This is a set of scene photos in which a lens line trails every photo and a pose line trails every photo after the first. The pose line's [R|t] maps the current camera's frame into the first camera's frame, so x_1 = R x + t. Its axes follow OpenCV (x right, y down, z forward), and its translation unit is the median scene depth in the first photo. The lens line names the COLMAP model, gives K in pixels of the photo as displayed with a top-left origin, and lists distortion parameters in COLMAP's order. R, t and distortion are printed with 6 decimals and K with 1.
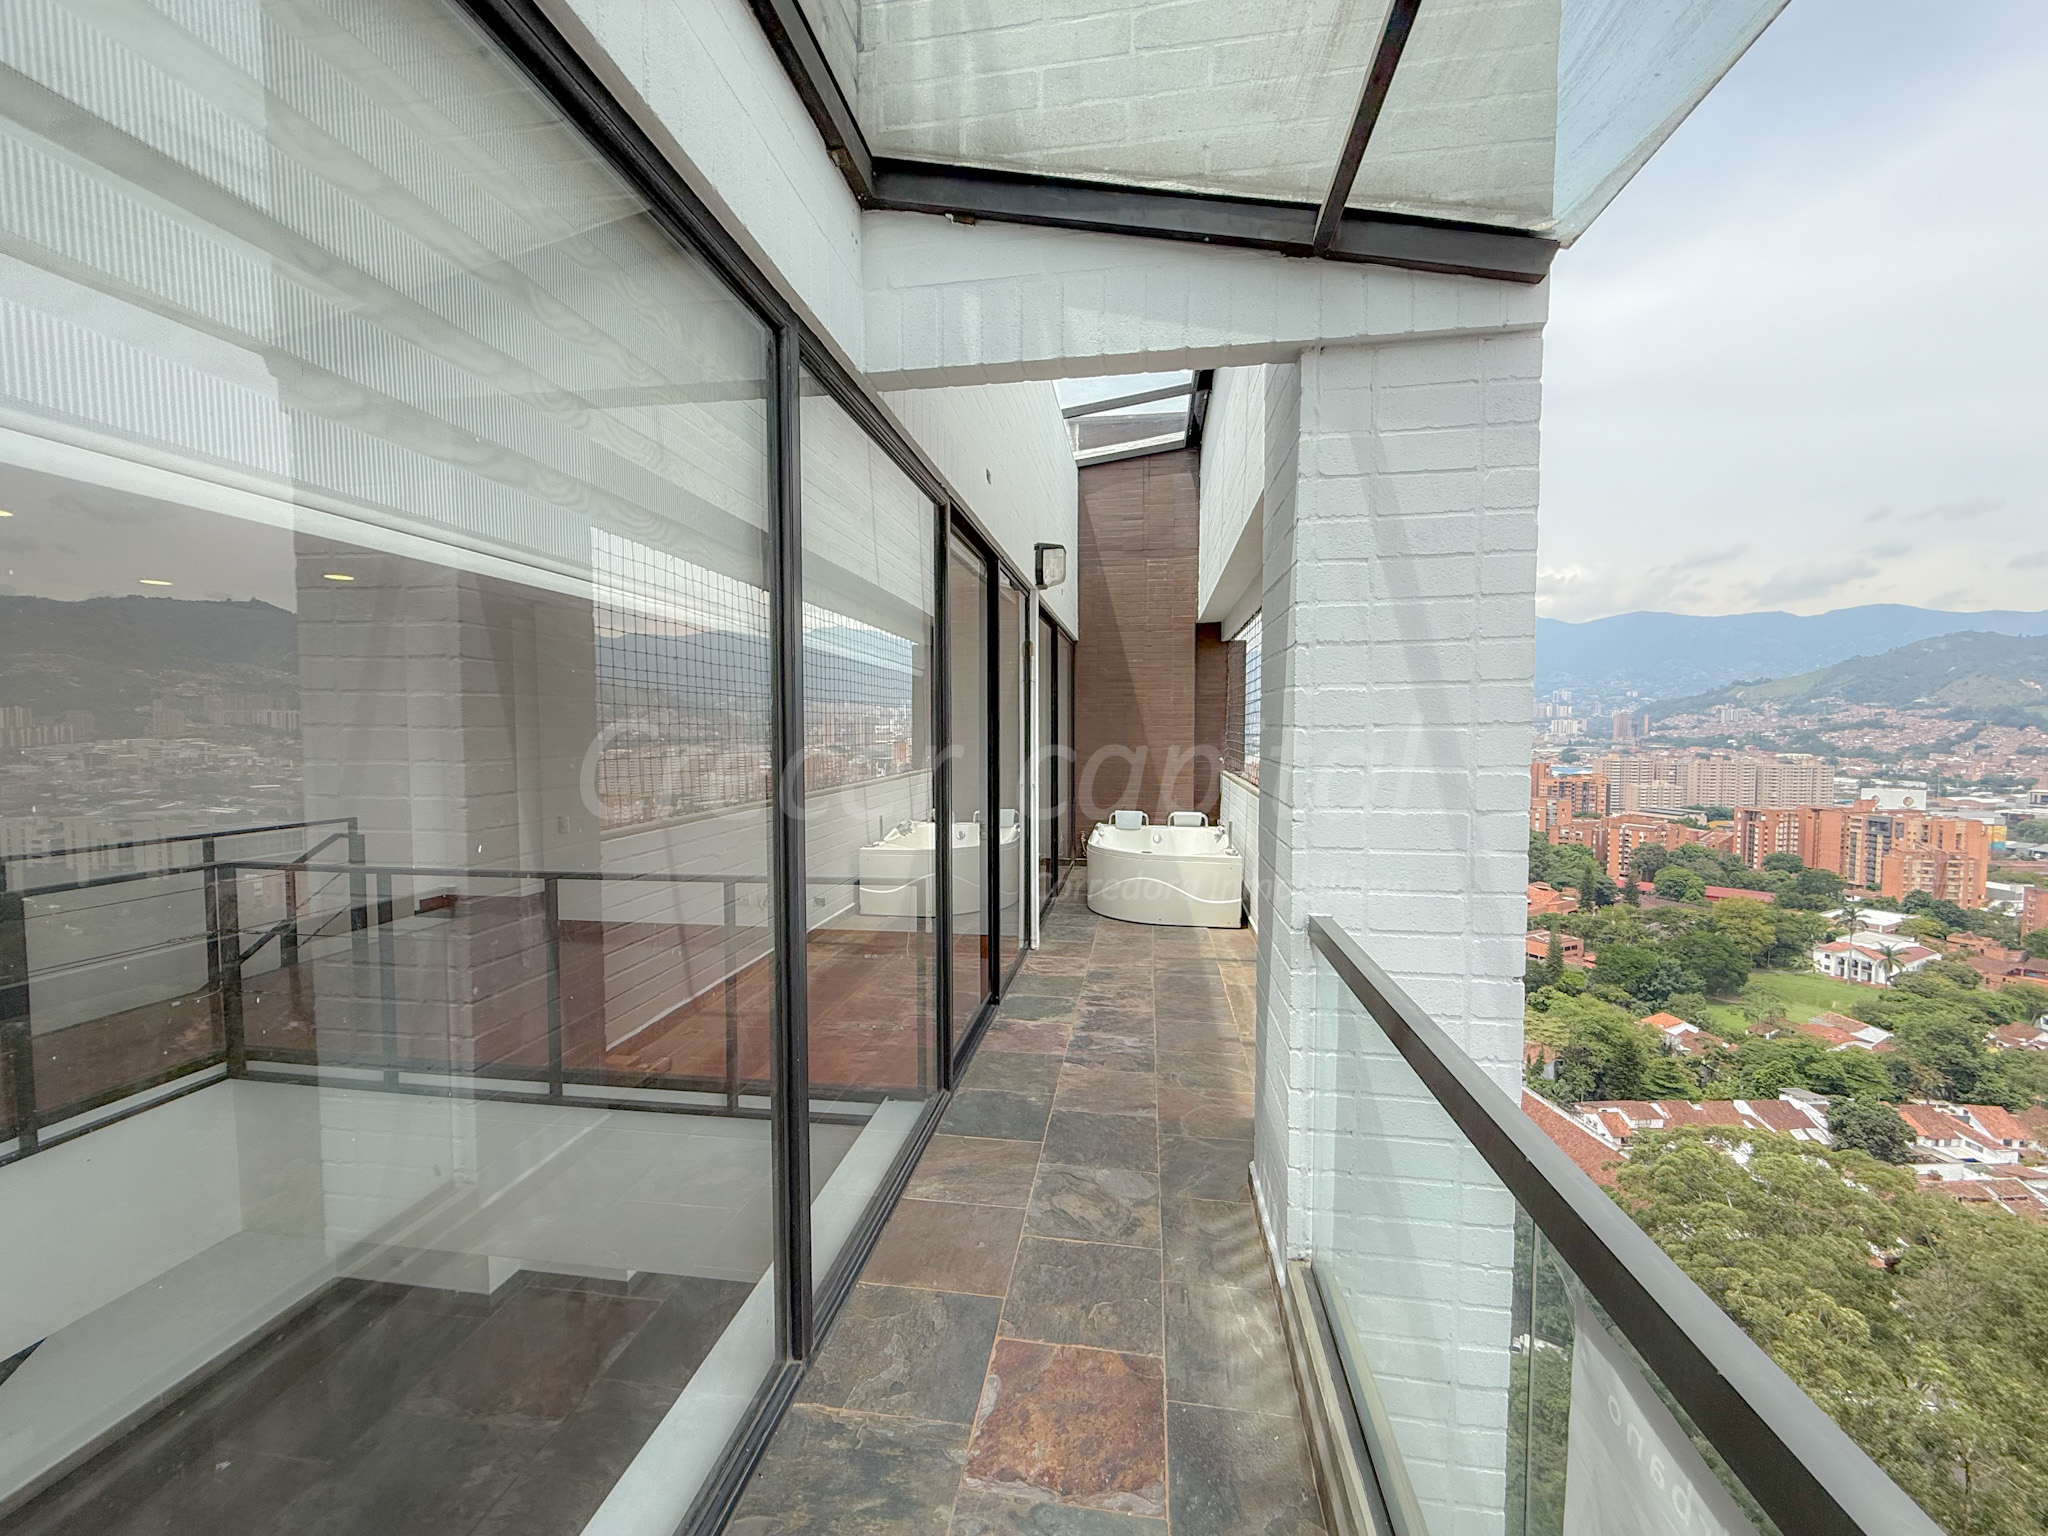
lens RADIAL K [[824.2, 0, 1019.2], [0, 824.2, 767.4], [0, 0, 1]] dist [0.000485, 0.000107]
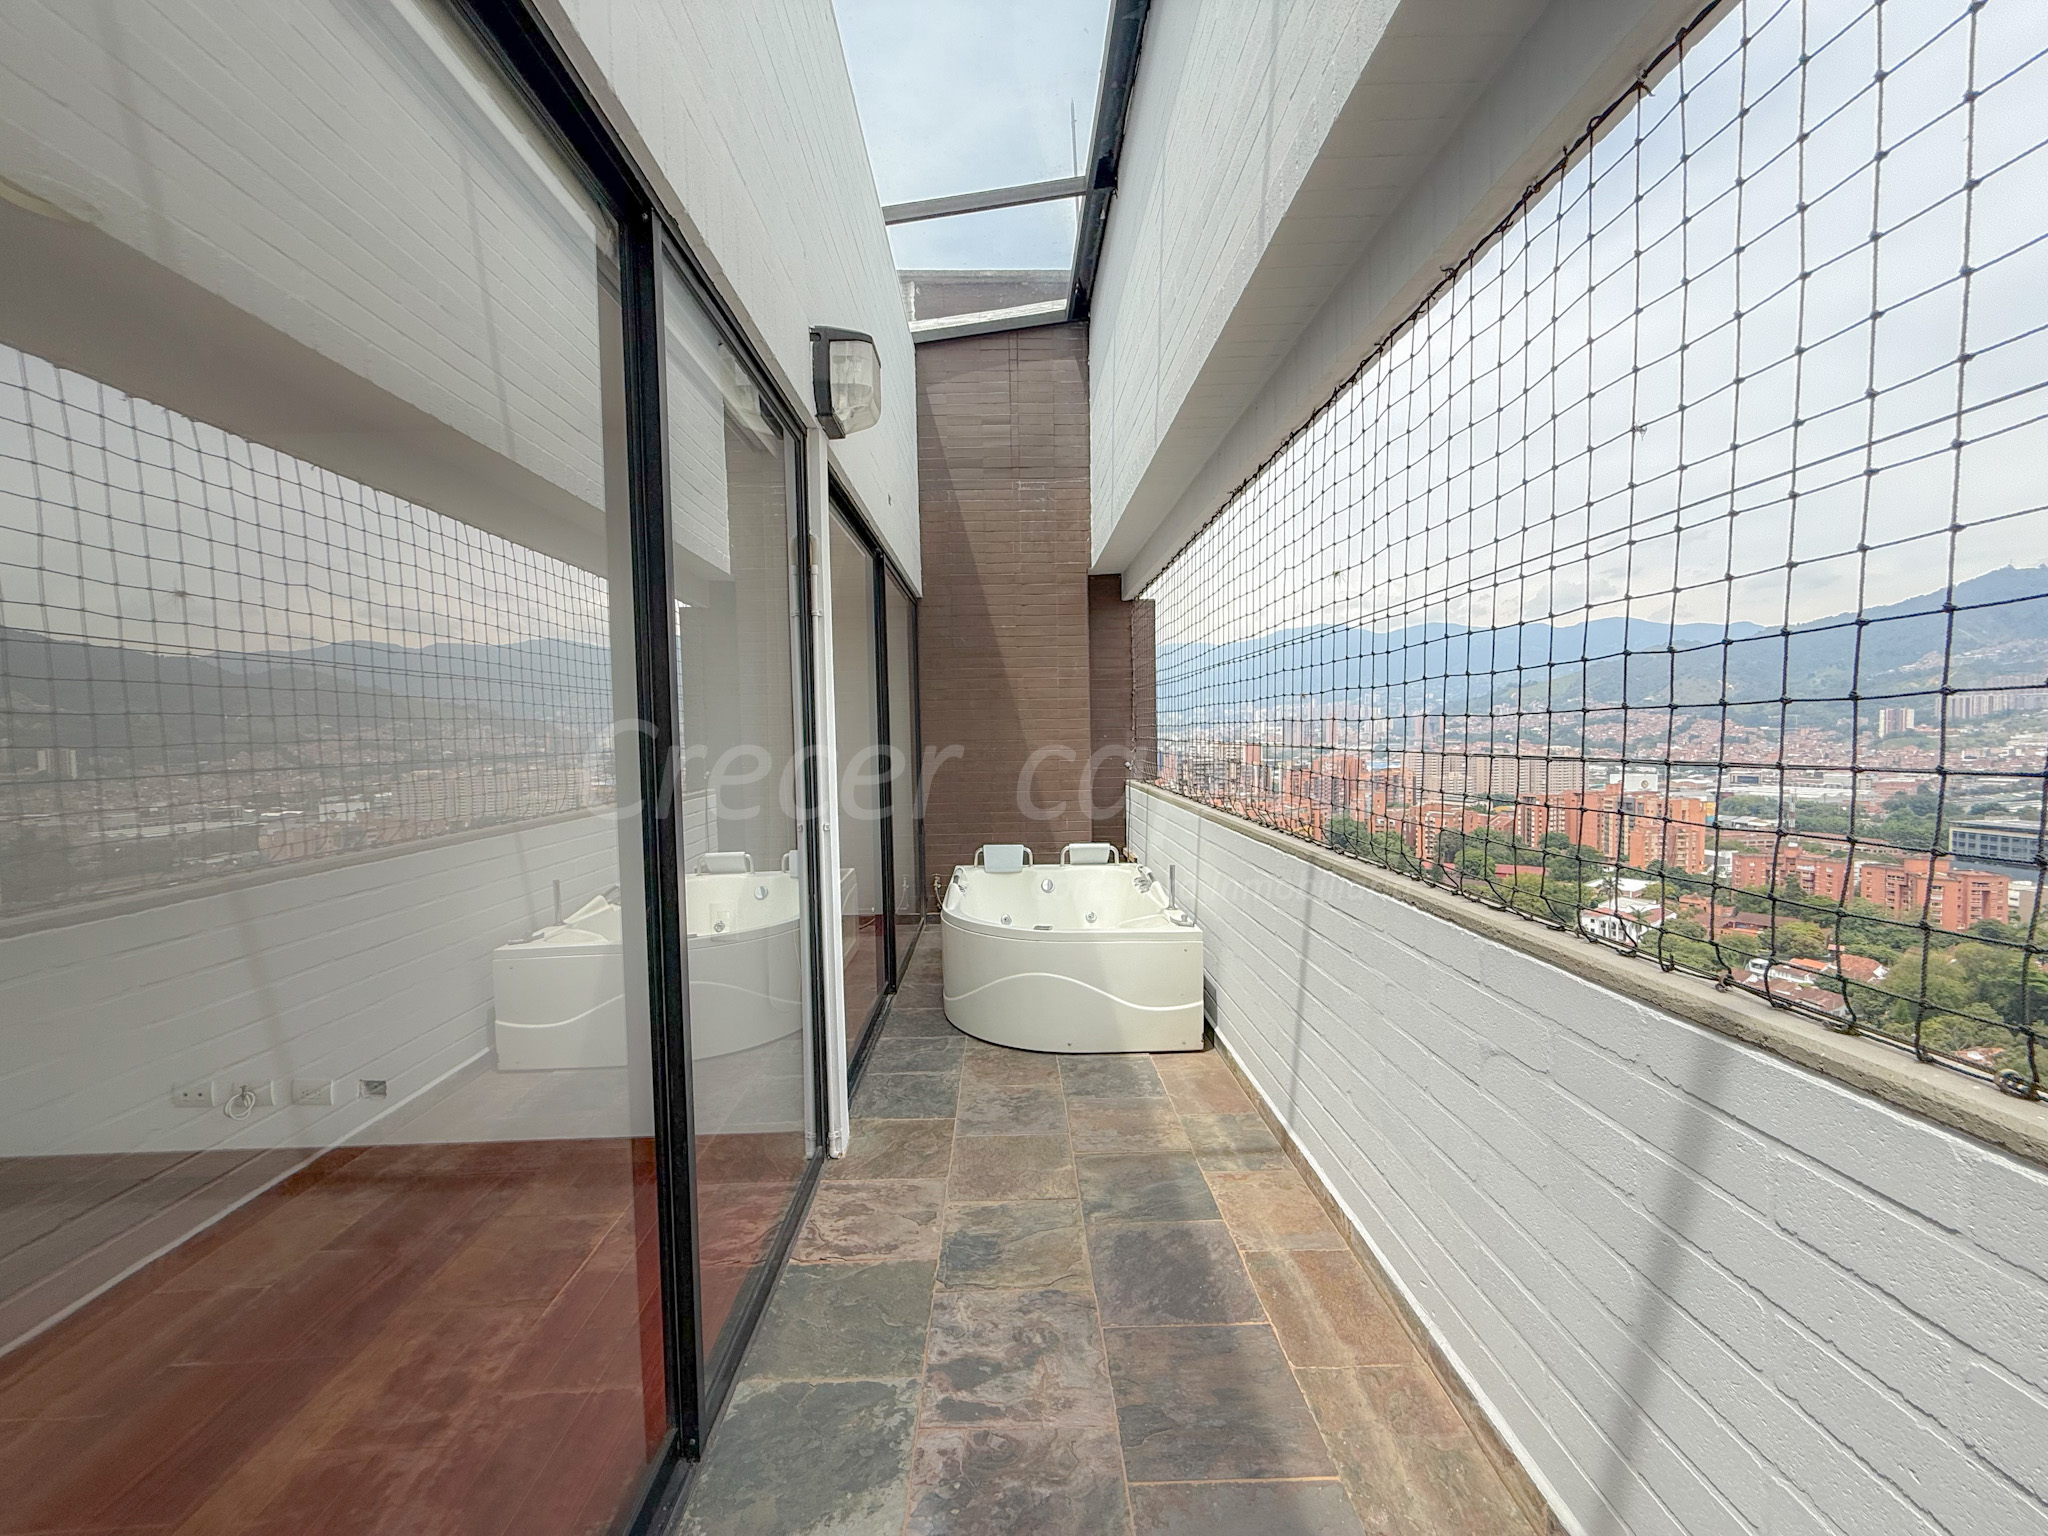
lens RADIAL K [[814.4, 0, 1017.7], [0, 814.4, 772.6], [0, 0, 1]] dist [-0.000083, 0.000183]
pose [[0.985241, -0.026897, 0.169044, 0.031450], [0.027251, 0.999629, 0.000223, -0.005556], [-0.168987, 0.004387, 0.985608, 0.318932]]
